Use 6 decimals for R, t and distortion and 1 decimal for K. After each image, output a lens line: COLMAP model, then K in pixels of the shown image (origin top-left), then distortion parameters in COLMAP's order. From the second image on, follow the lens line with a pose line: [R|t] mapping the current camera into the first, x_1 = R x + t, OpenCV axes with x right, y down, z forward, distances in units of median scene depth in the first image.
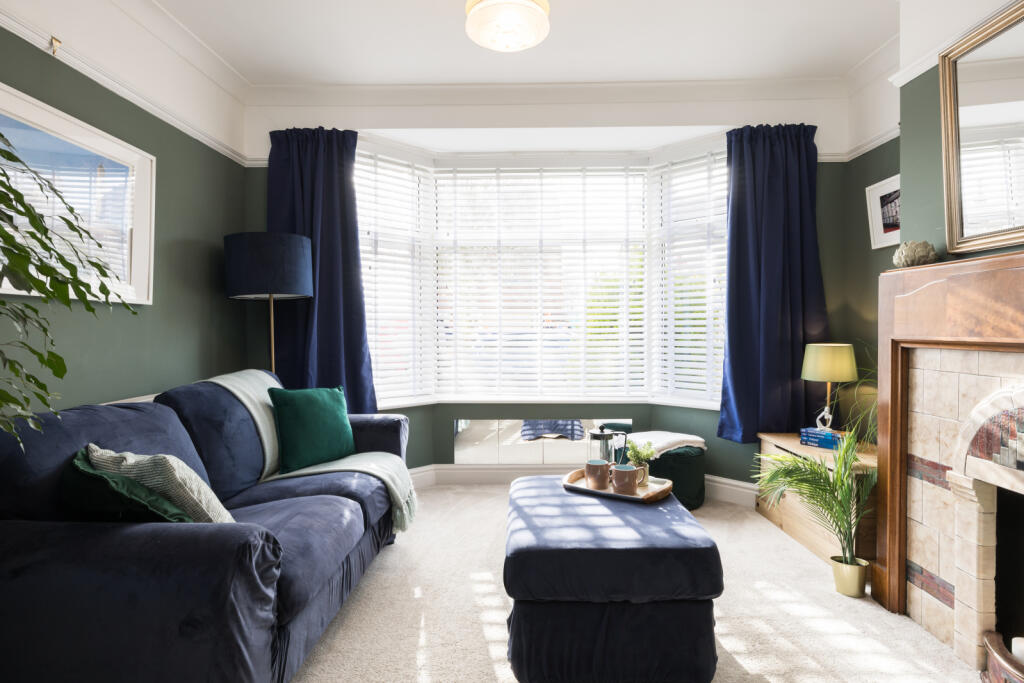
lens RADIAL K [[565.3, 0, 513.2], [0, 565.3, 340.2], [0, 0, 1]] dist [0.000454, 0.000901]
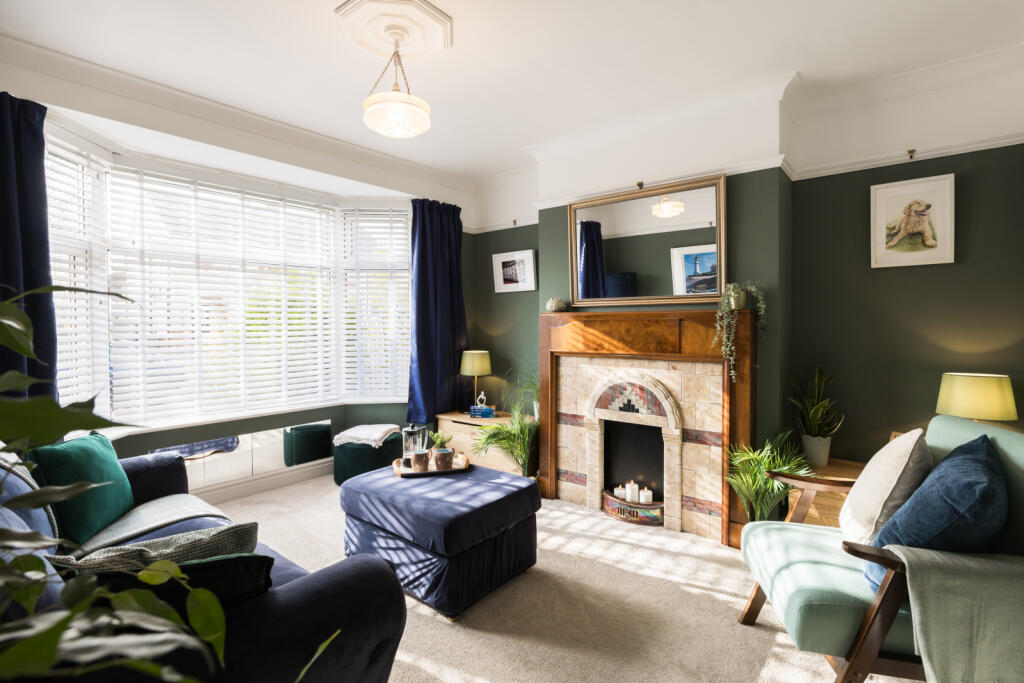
lens RADIAL K [[503.1, 0, 511.7], [0, 503.1, 337.1], [0, 0, 1]] dist [-0.005265, -0.000067]
pose [[0.611551, -0.023501, 0.790856, -0.494021], [0.019068, 0.999706, 0.014962, -0.052785], [-0.790975, 0.005930, 0.611820, 0.071576]]
